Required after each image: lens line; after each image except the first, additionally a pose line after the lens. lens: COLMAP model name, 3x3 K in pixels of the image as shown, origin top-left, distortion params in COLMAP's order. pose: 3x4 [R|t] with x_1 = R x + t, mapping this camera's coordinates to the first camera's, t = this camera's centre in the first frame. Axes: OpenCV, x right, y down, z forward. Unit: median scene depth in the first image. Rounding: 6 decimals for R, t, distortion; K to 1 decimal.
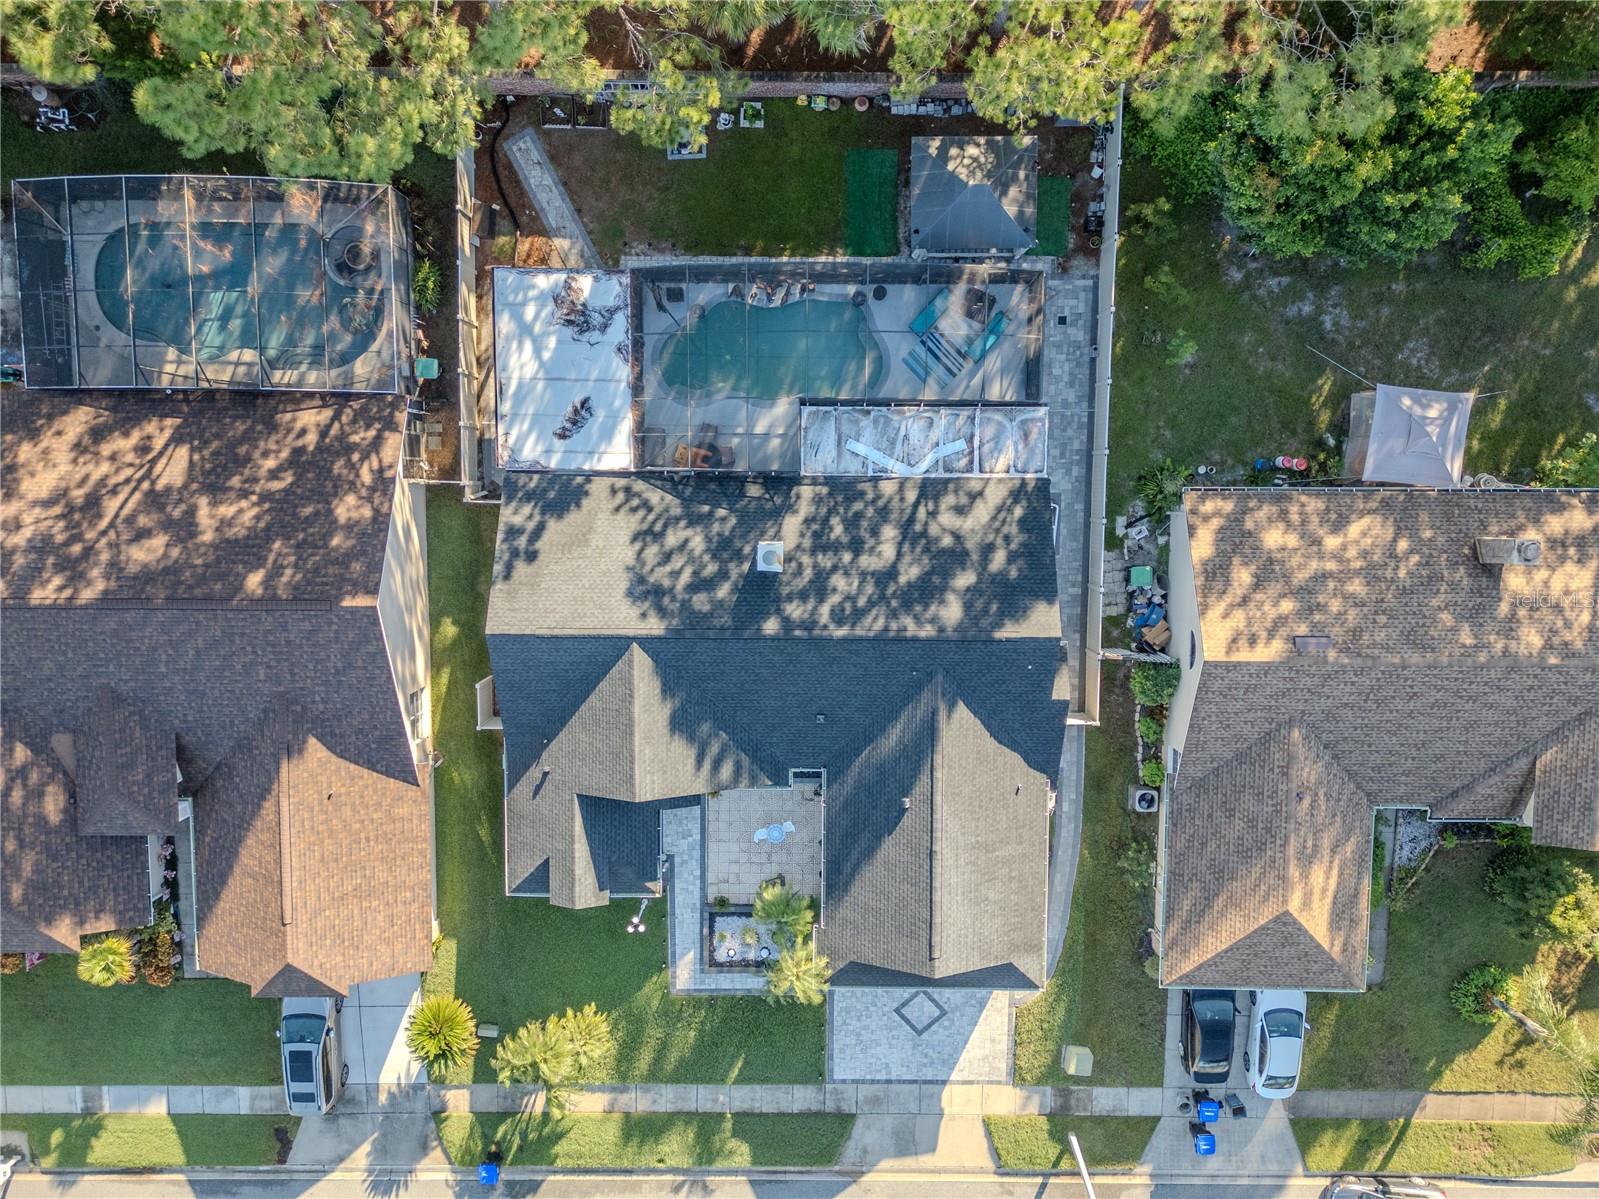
lens RADIAL K [[1127.9, 0, 803.9], [0, 1127.9, 597.3], [0, 0, 1]] dist [0.072790, -0.070508]
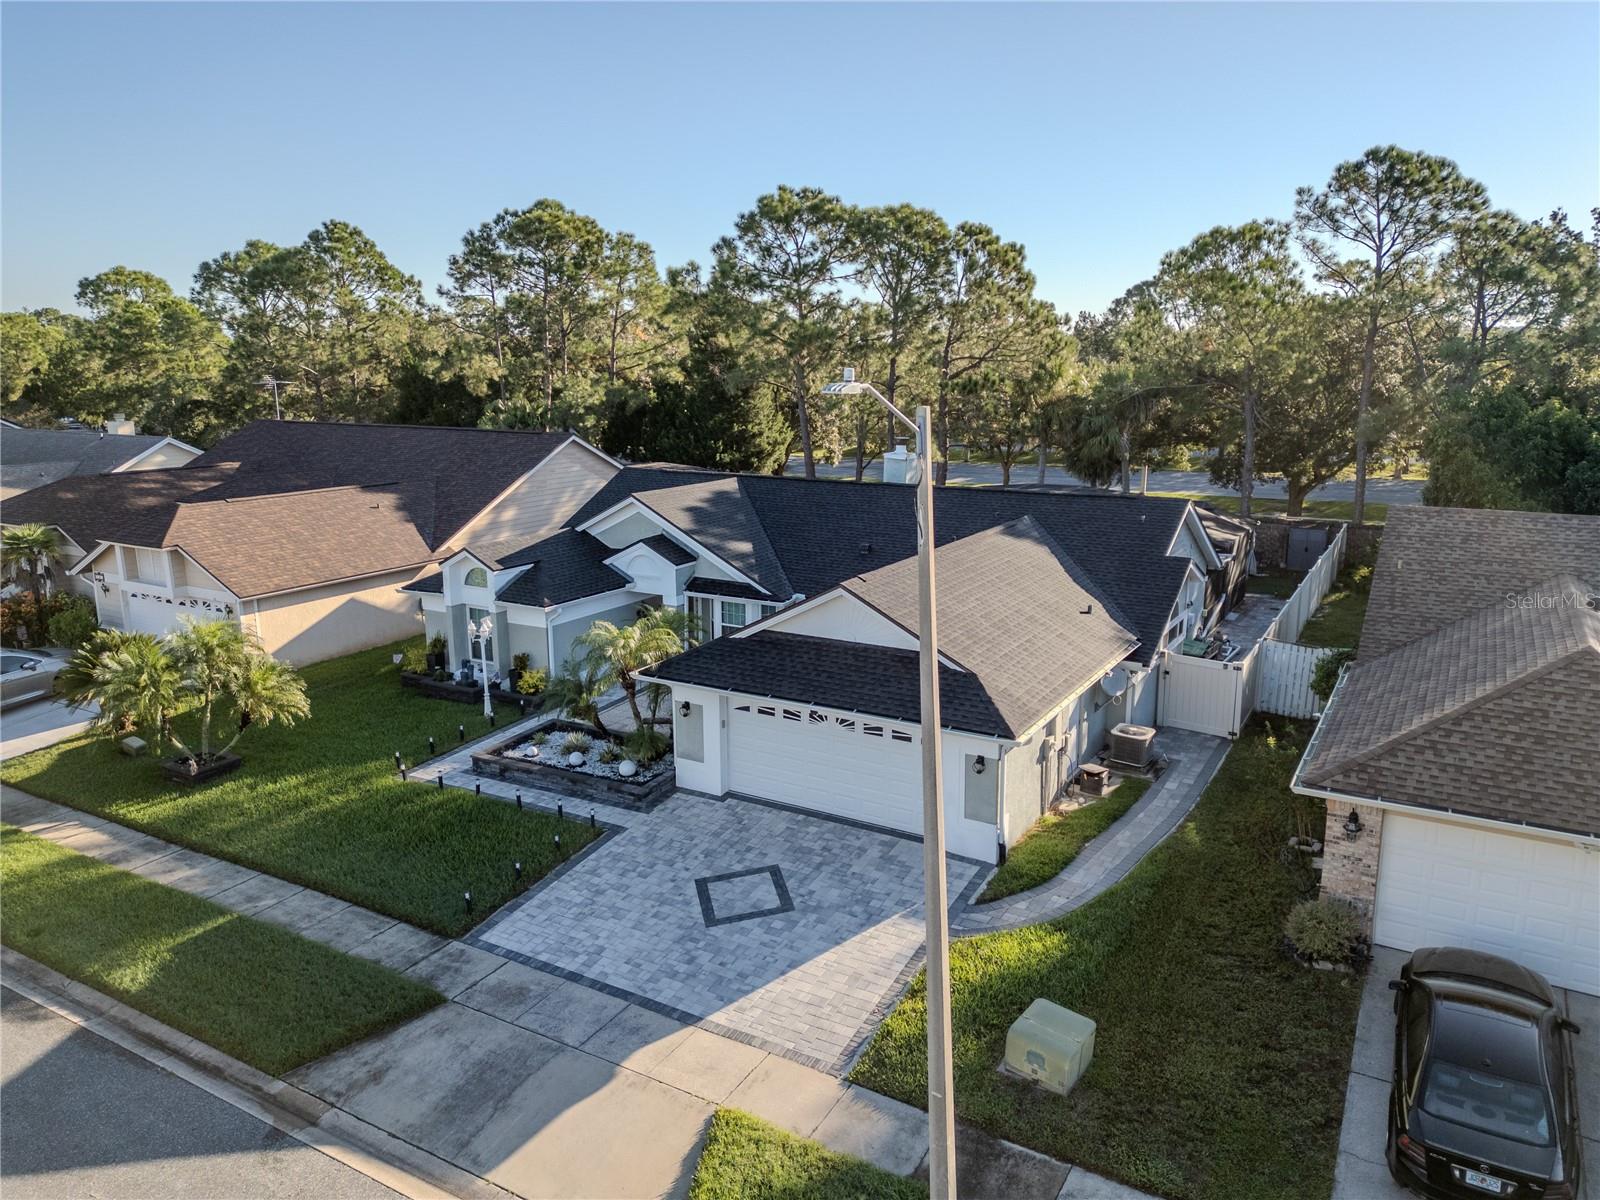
lens RADIAL K [[1128.6, 0, 804.4], [0, 1128.6, 597.8], [0, 0, 1]] dist [0.072790, -0.070508]
pose [[0.863556, 0.101426, -0.493947, 0.327304], [-0.501998, 0.080375, -0.861126, 0.716524], [-0.047639, 0.991591, 0.120324, 0.816685]]
